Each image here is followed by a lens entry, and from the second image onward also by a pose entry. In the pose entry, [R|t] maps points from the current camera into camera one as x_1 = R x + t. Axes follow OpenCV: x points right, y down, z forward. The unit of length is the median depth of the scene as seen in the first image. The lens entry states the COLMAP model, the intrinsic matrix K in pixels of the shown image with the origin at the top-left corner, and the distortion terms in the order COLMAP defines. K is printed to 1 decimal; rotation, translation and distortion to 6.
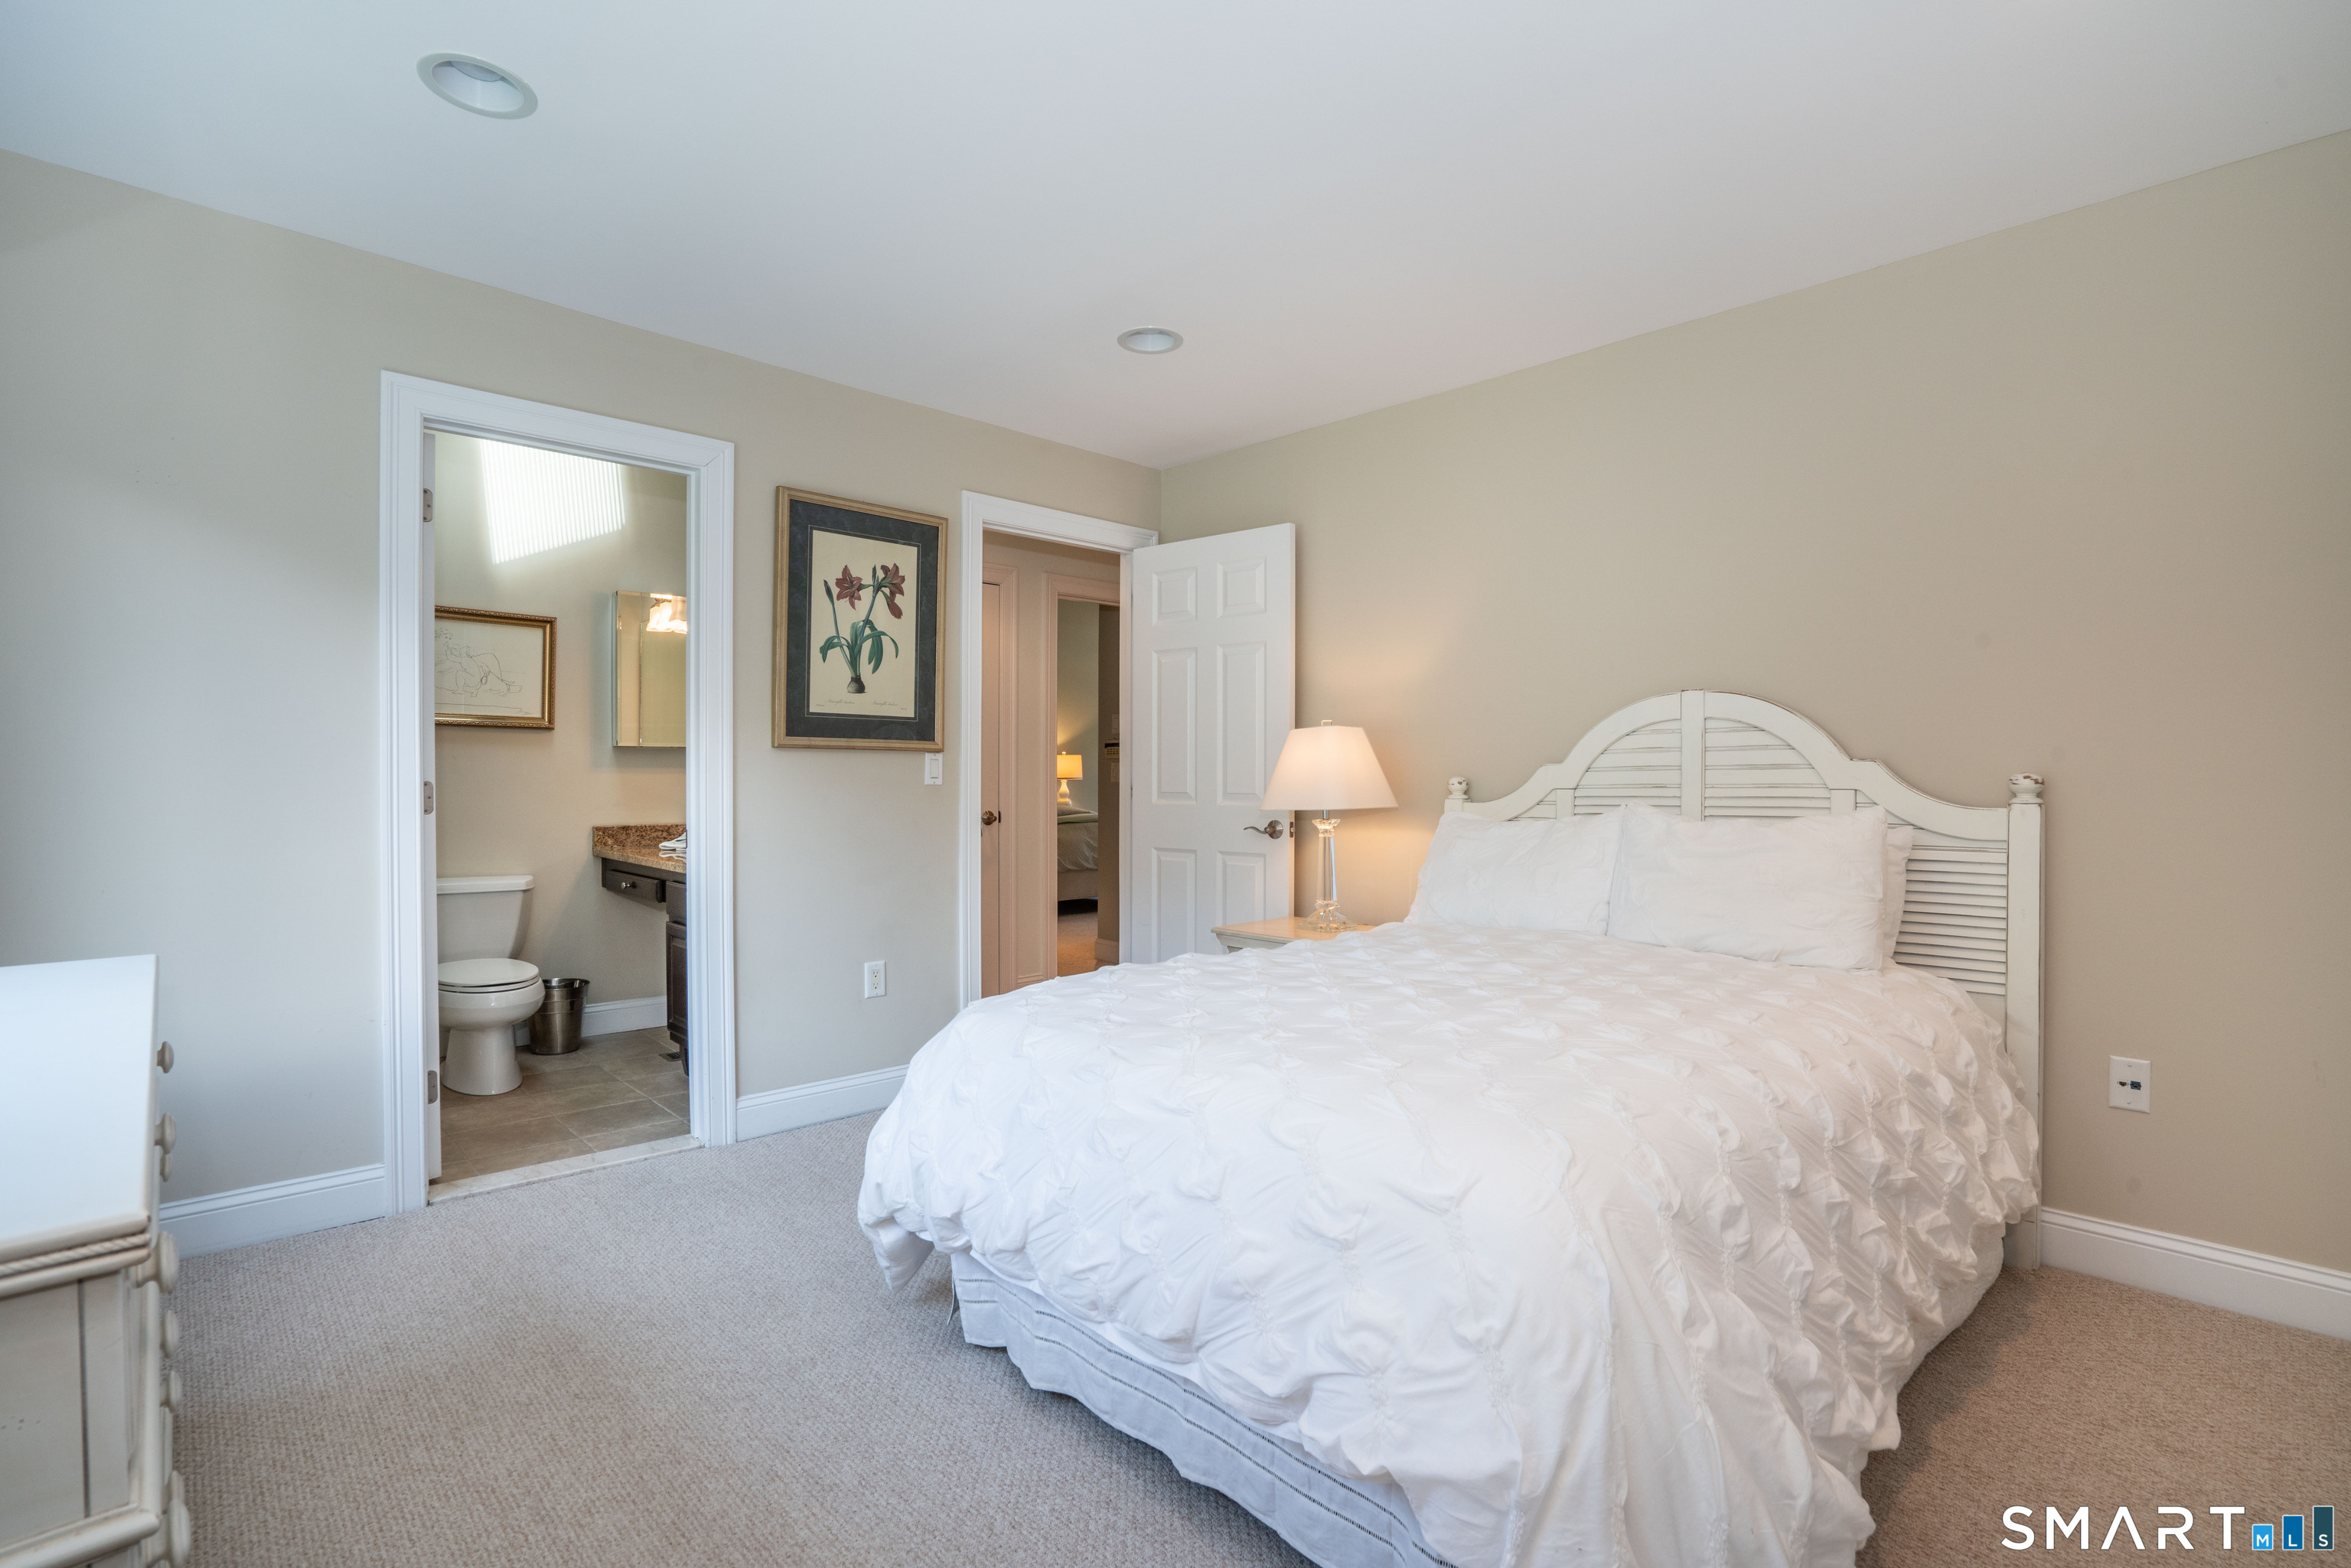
lens RADIAL K [[1063.7, 0, 1176.5], [0, 1063.7, 788.6], [0, 0, 1]] dist [-0.033630, 0.005144]
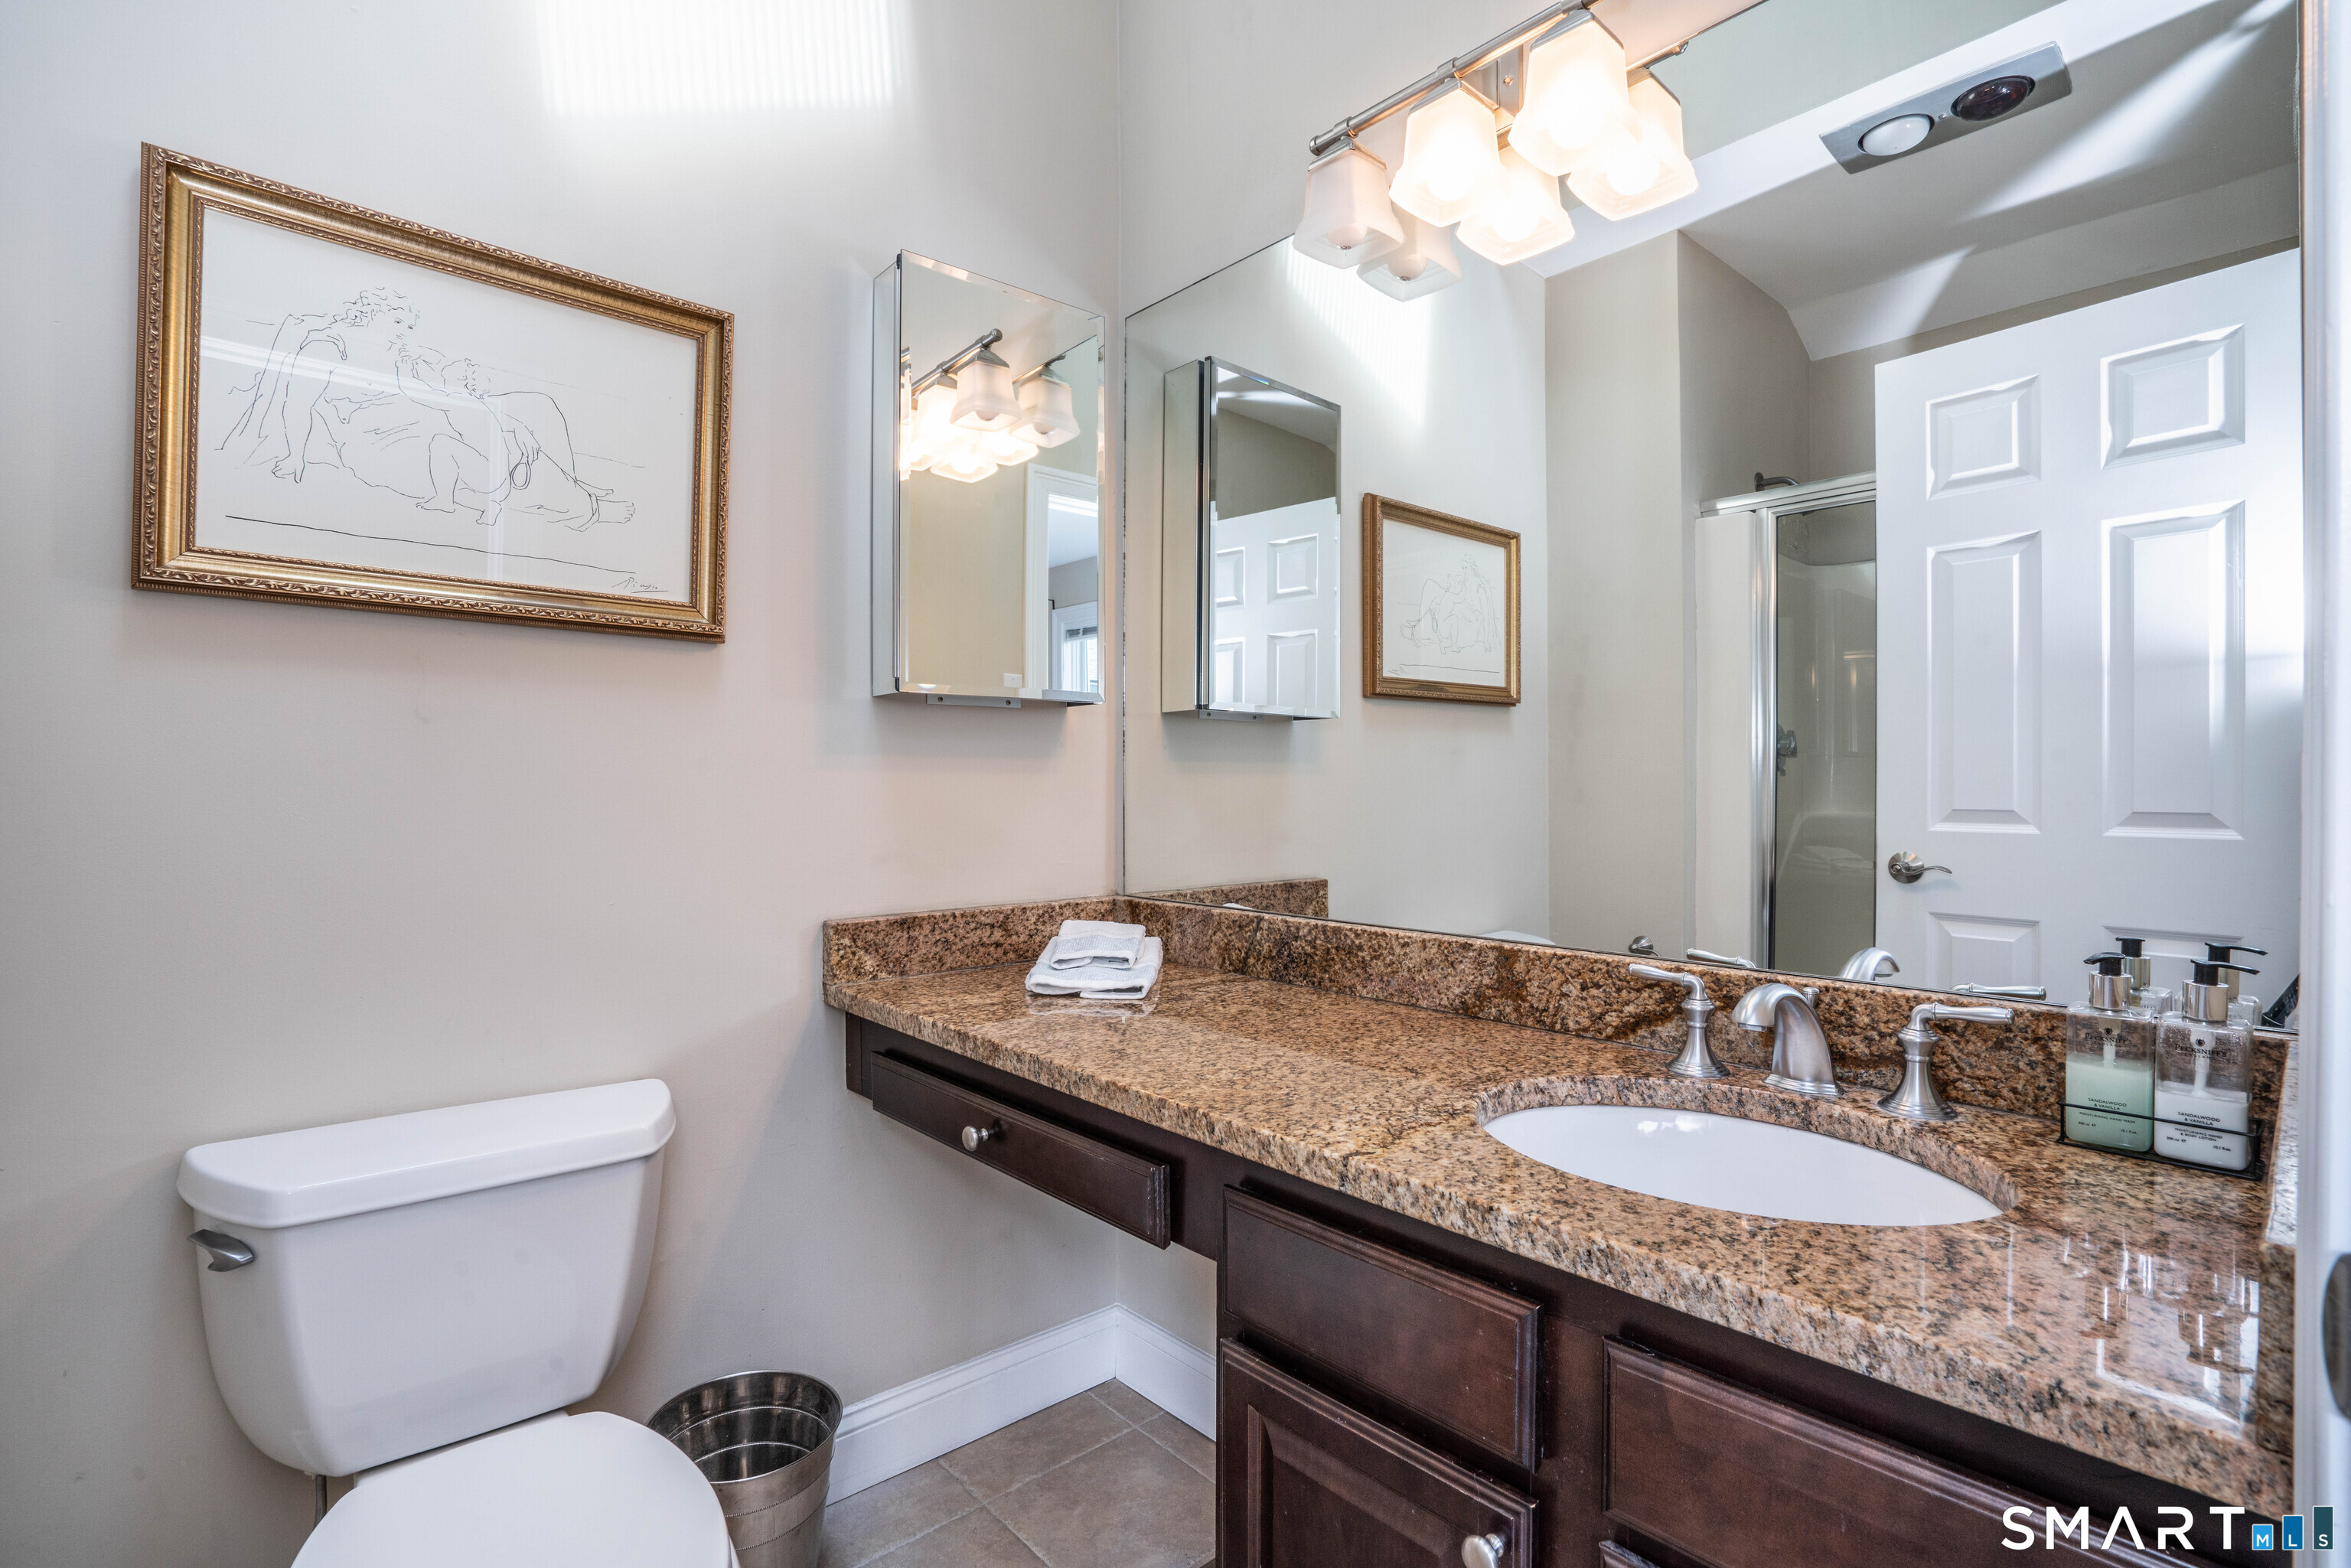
lens RADIAL K [[1063.7, 0, 1175.0], [0, 1063.7, 778.1], [0, 0, 1]] dist [-0.033630, 0.005144]
pose [[0.999340, 0.003532, -0.036151, -0.435708], [-0.003705, 0.999982, -0.004714, -0.011062], [0.036134, 0.004845, 0.999335, 0.668143]]
